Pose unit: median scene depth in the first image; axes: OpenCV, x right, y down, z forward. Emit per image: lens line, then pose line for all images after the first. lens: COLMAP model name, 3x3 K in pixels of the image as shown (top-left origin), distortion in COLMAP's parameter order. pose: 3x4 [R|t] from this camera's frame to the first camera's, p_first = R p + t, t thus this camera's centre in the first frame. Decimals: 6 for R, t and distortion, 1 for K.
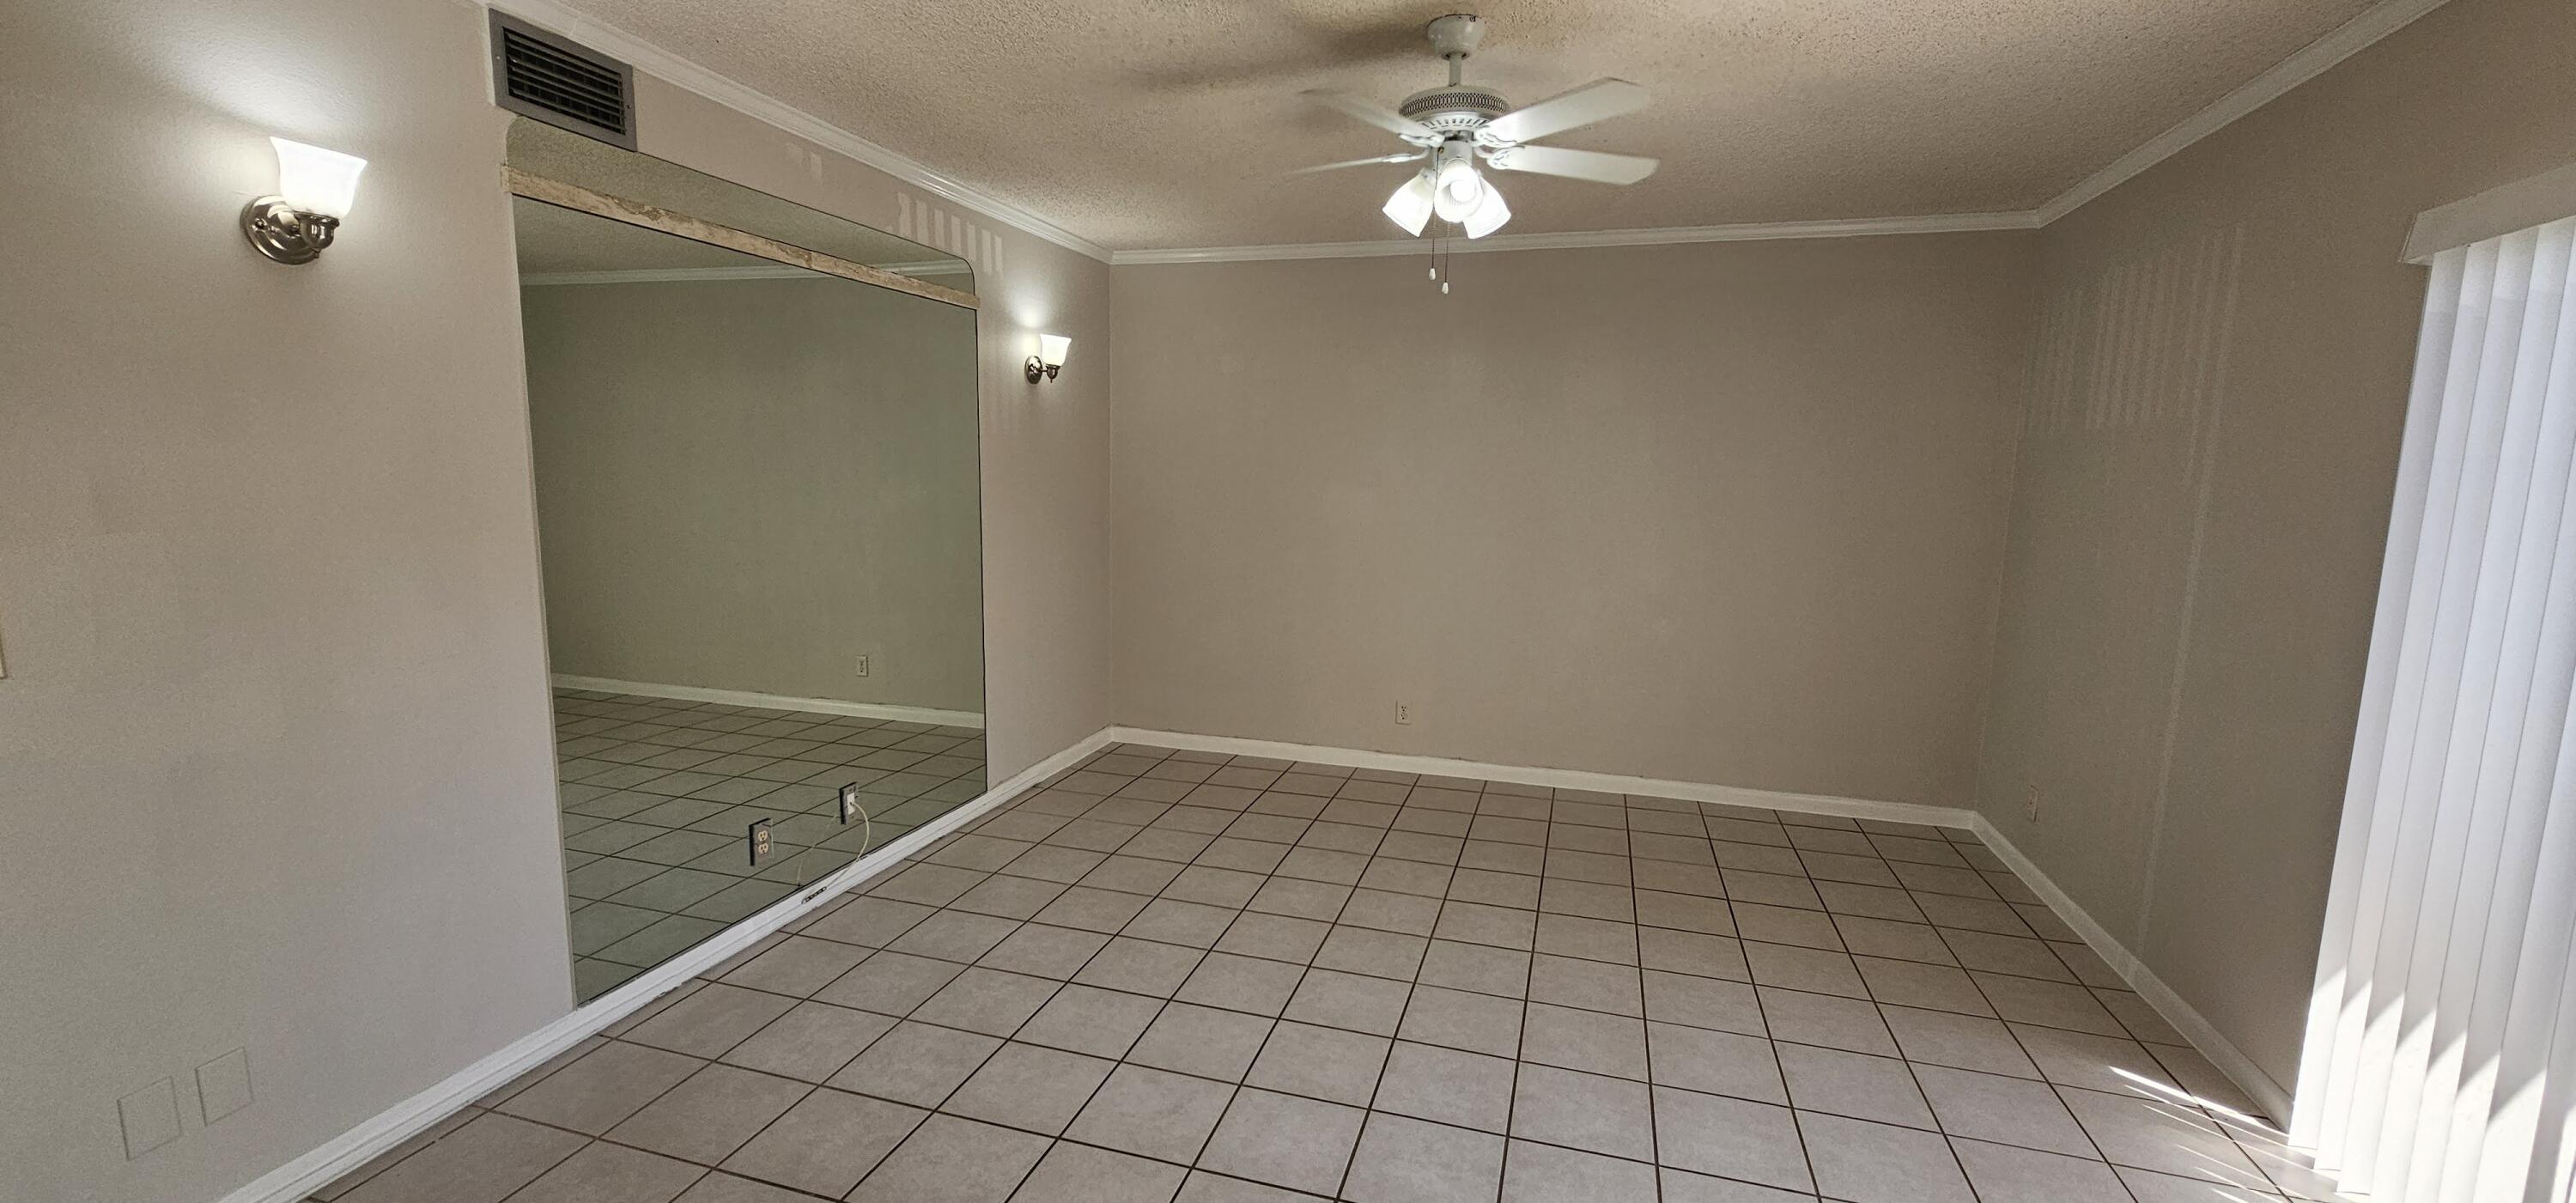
lens RADIAL K [[1051.2, 0, 1282.4], [0, 1051.2, 611.0], [0, 0, 1]] dist [0.001062, -0.000333]
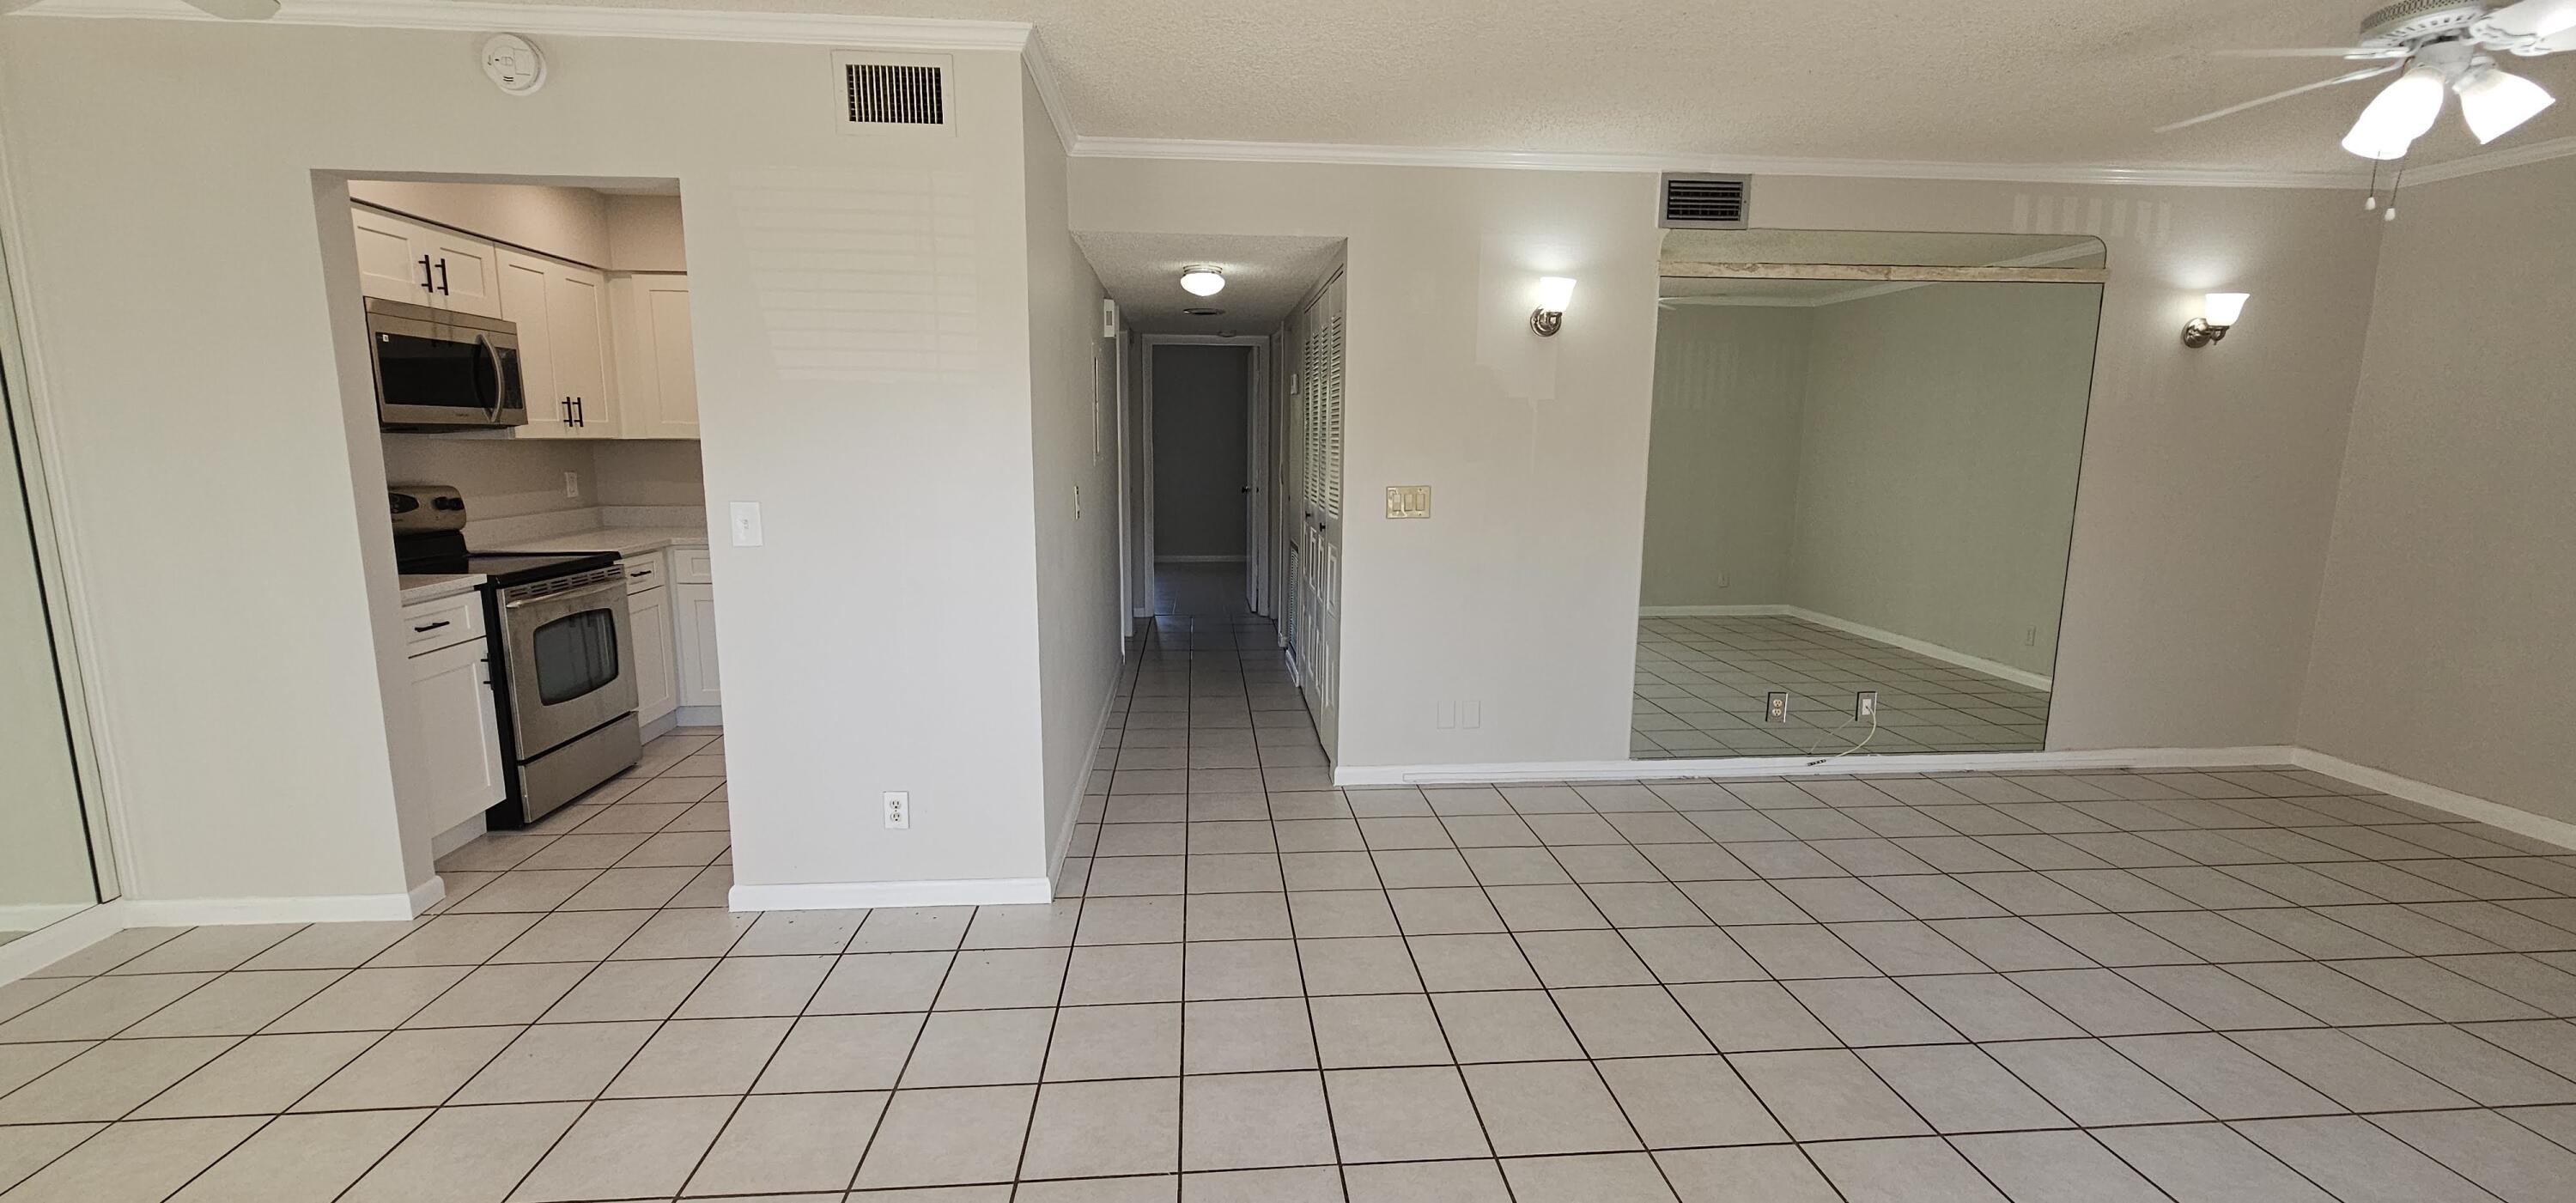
lens RADIAL K [[1051.2, 0, 1281.5], [0, 1051.2, 609.9], [0, 0, 1]] dist [0.001062, -0.000333]
pose [[0.362571, 0.137056, -0.921823, 0.505215], [-0.128531, 0.987029, 0.096197, 0.041697], [0.923050, 0.083605, 0.375484, -0.127666]]
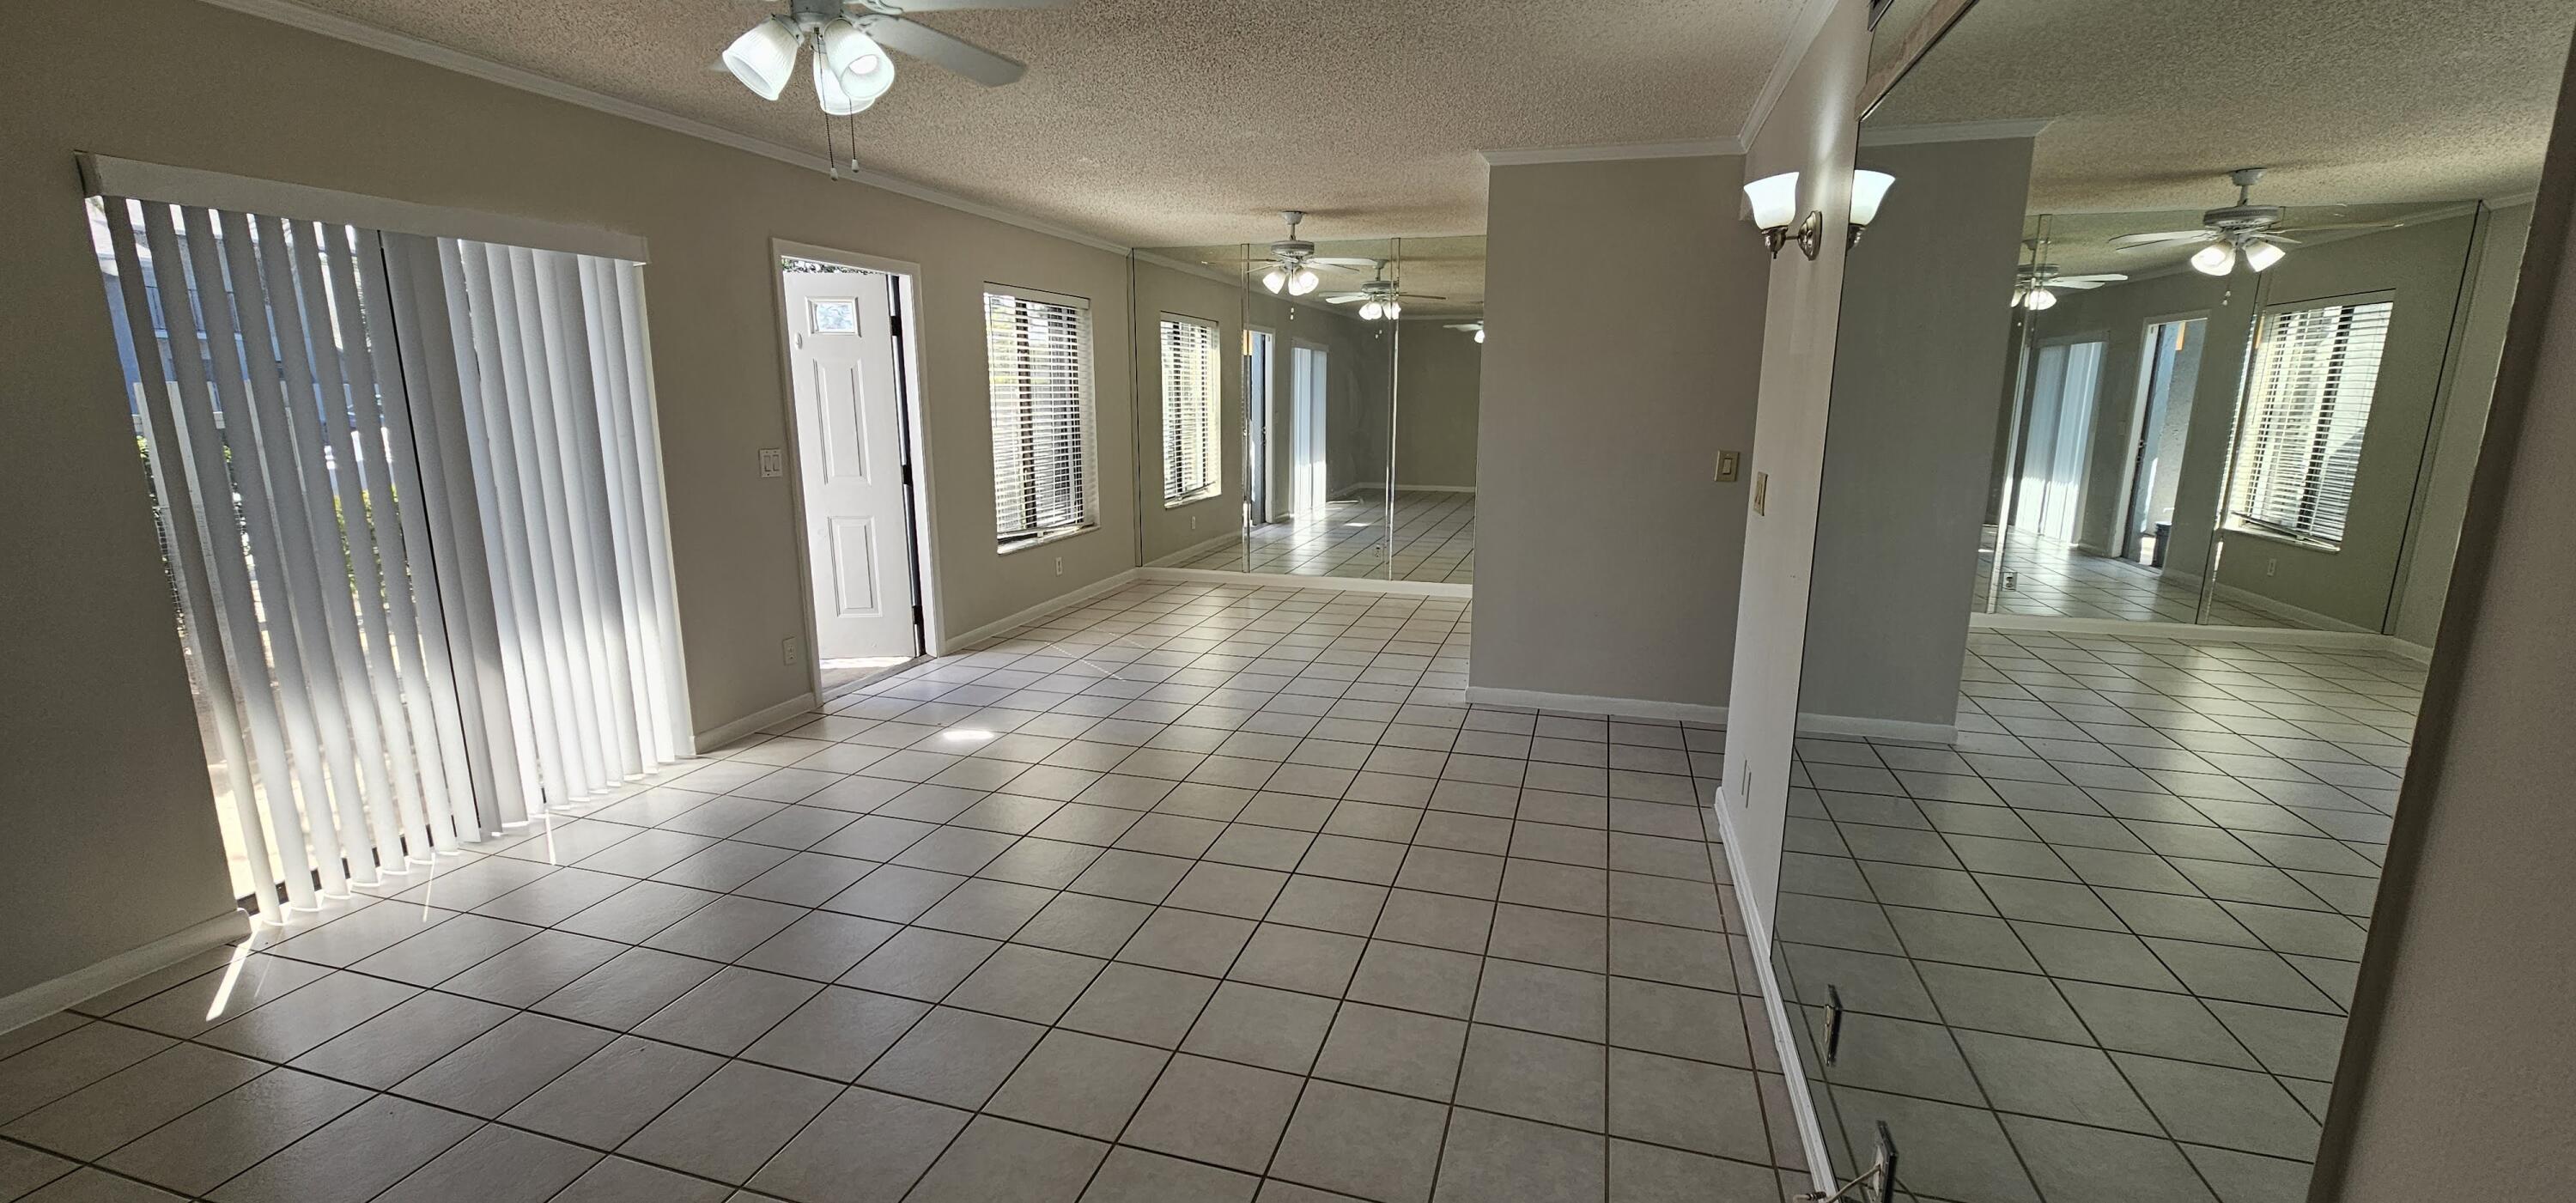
lens RADIAL K [[1051.2, 0, 1298.0], [0, 1051.2, 598.8], [0, 0, 1]] dist [0.001062, -0.000333]
pose [[-0.999761, -0.020040, -0.008757, -0.168561], [-0.021806, 0.943820, 0.329740, -0.207303], [0.001657, 0.329852, -0.944031, 1.438077]]
